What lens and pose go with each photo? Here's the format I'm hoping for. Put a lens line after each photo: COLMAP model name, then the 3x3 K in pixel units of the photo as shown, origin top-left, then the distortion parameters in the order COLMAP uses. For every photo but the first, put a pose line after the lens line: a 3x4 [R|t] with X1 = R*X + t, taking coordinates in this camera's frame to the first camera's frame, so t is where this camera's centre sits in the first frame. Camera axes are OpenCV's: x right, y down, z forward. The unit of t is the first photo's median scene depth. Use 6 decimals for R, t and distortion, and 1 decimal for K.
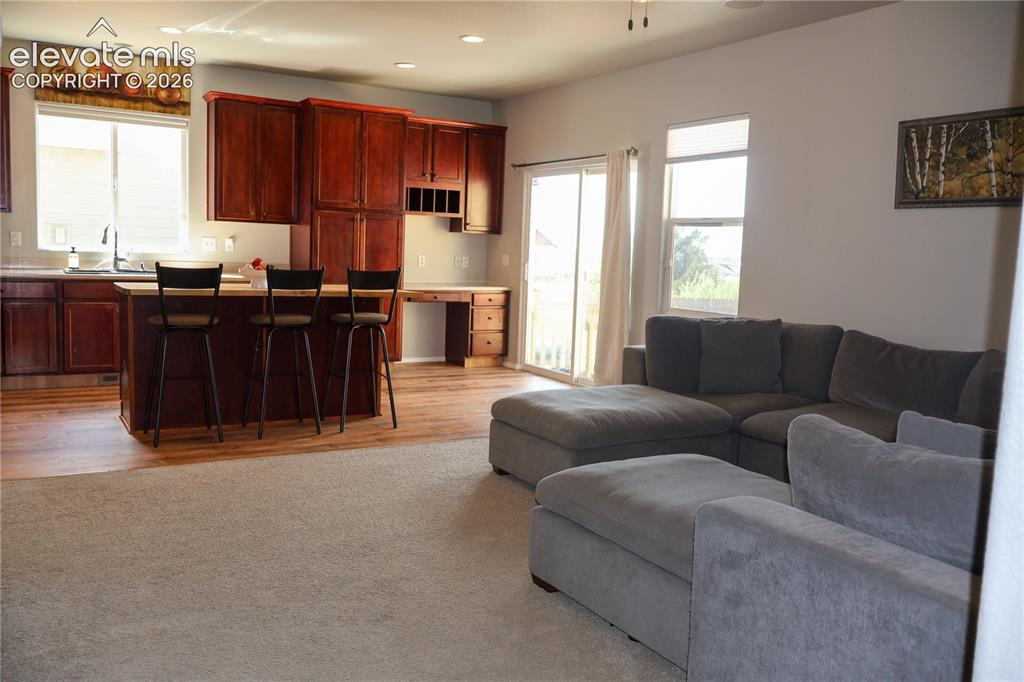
lens RADIAL K [[857.1, 0, 514.3], [0, 857.1, 334.9], [0, 0, 1]] dist [-0.010560, 0.021938]
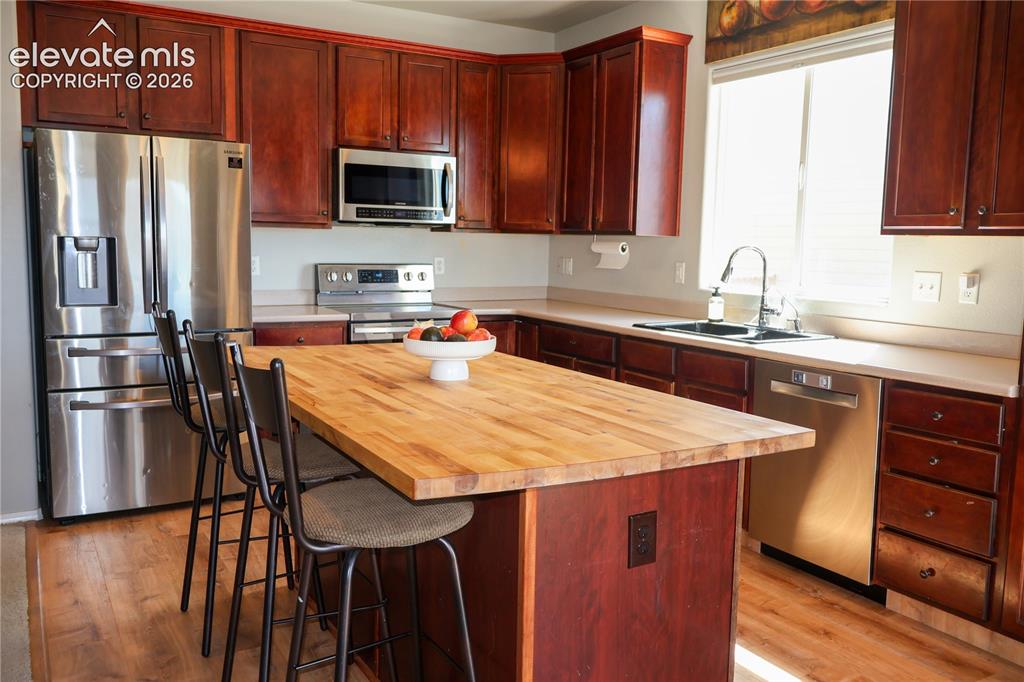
lens RADIAL K [[857.1, 0, 509.1], [0, 857.1, 338.0], [0, 0, 1]] dist [-0.010560, 0.021938]
pose [[-0.009404, 0.072009, -0.997360, 0.107655], [-0.125411, 0.989443, 0.072620, -0.088938], [0.992060, 0.125763, -0.000274, 0.824315]]
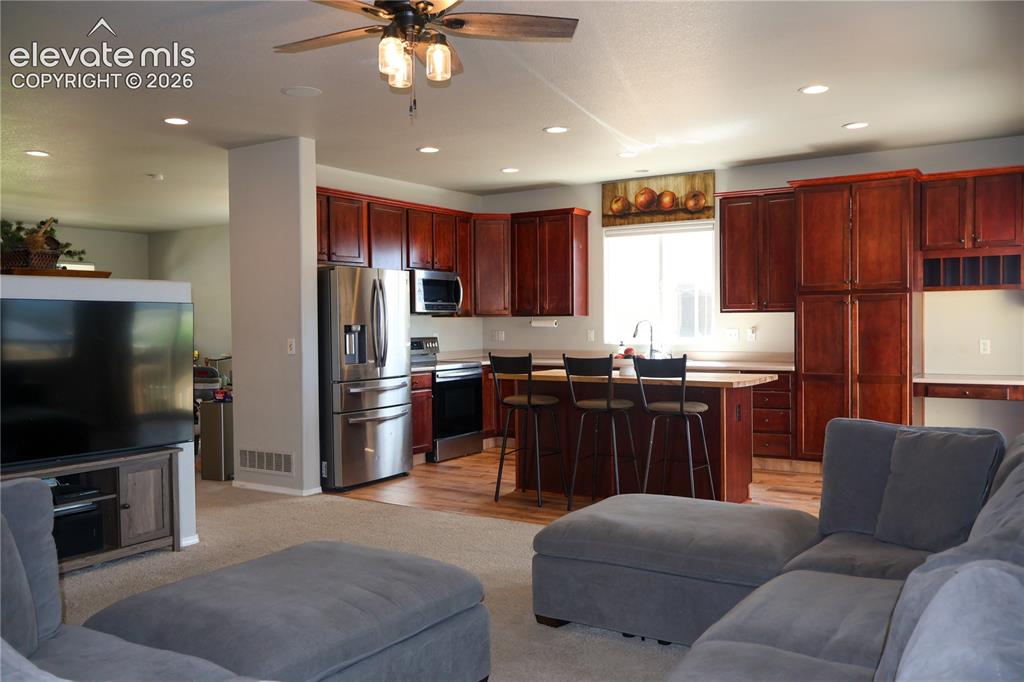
lens RADIAL K [[857.1, 0, 511.0], [0, 857.1, 344.1], [0, 0, 1]] dist [-0.010560, 0.021938]
pose [[0.444514, -0.022320, -0.895494, 0.486193], [-0.065349, 0.996218, -0.057269, -0.018213], [0.893385, 0.083977, 0.441374, 0.311591]]
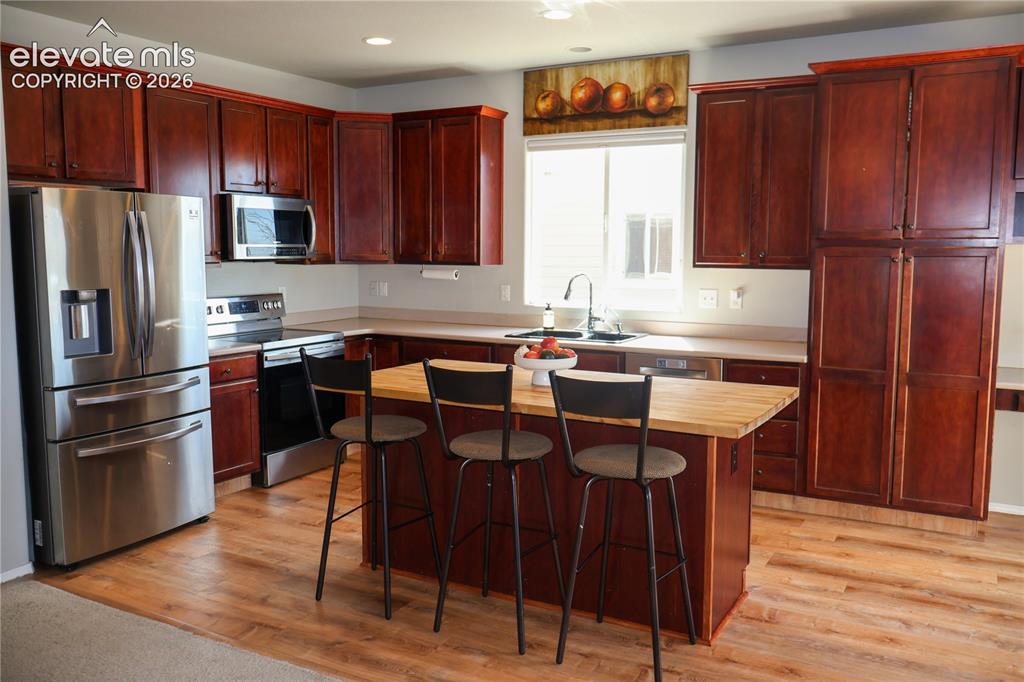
lens RADIAL K [[857.1, 0, 513.5], [0, 857.1, 336.0], [0, 0, 1]] dist [-0.010560, 0.021938]
pose [[0.502913, 0.052495, -0.862741, 0.190885], [-0.073171, 0.997157, 0.018021, -0.080157], [0.861234, 0.054064, 0.505324, 0.525885]]
